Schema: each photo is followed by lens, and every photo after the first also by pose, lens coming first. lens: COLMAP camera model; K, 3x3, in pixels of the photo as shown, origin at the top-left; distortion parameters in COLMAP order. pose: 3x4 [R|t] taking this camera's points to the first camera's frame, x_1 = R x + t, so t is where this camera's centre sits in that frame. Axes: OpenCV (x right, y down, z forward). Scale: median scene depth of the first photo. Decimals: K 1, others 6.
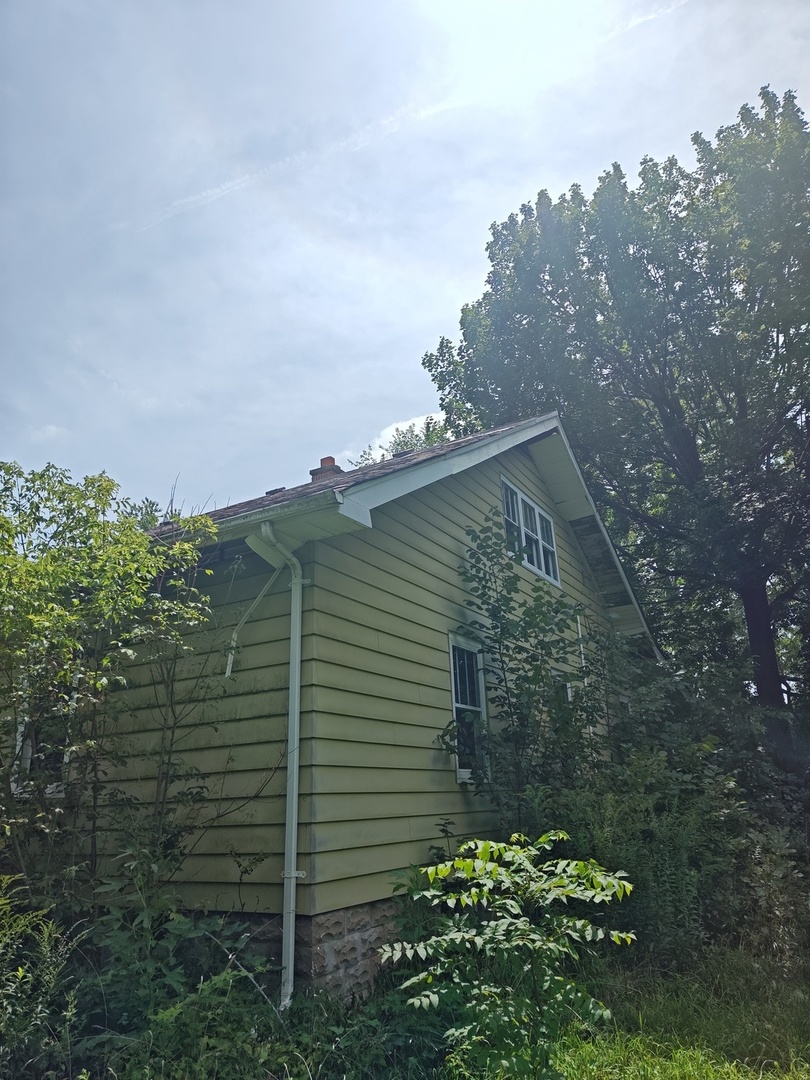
lens RADIAL K [[738.2, 0, 405.0], [0, 738.2, 540.0], [0, 0, 1]] dist [0.018926, -0.004418]
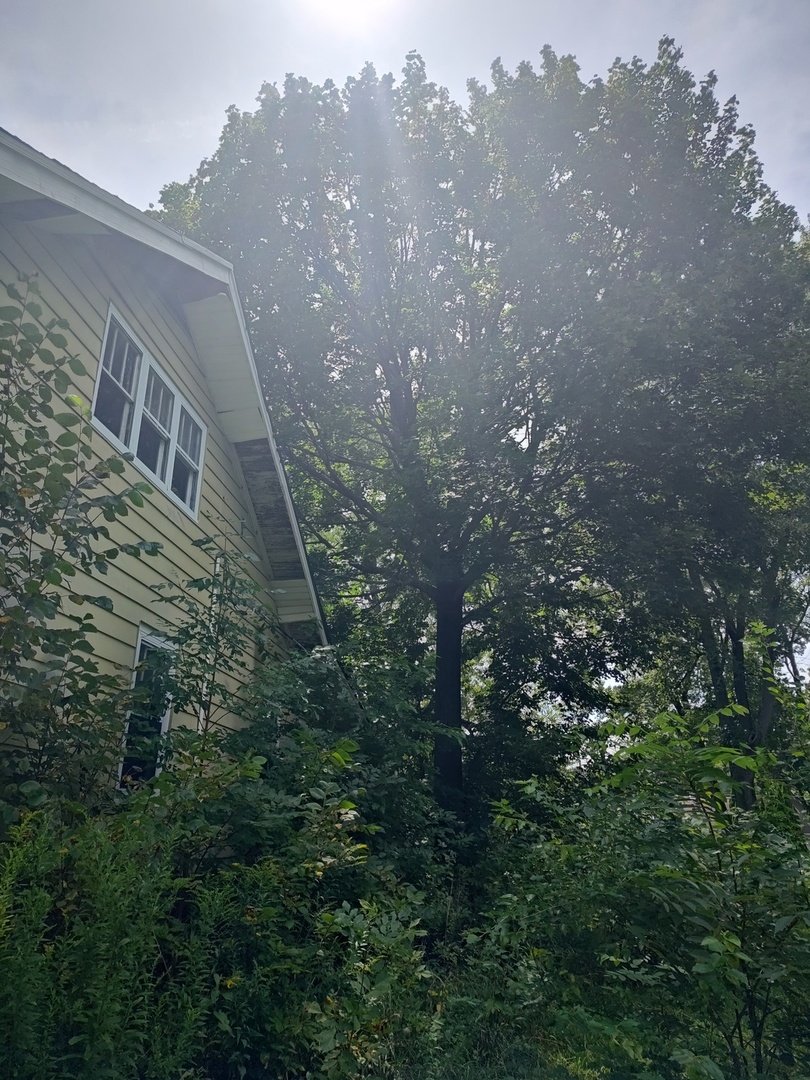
lens RADIAL K [[692.4, 0, 405.0], [0, 692.4, 540.0], [0, 0, 1]] dist [0.050087, -0.000370]
pose [[0.927839, 0.187113, 0.322651, 0.192558], [-0.163896, 0.981603, -0.097942, 0.118425], [-0.335041, 0.037993, 0.941437, 0.330762]]
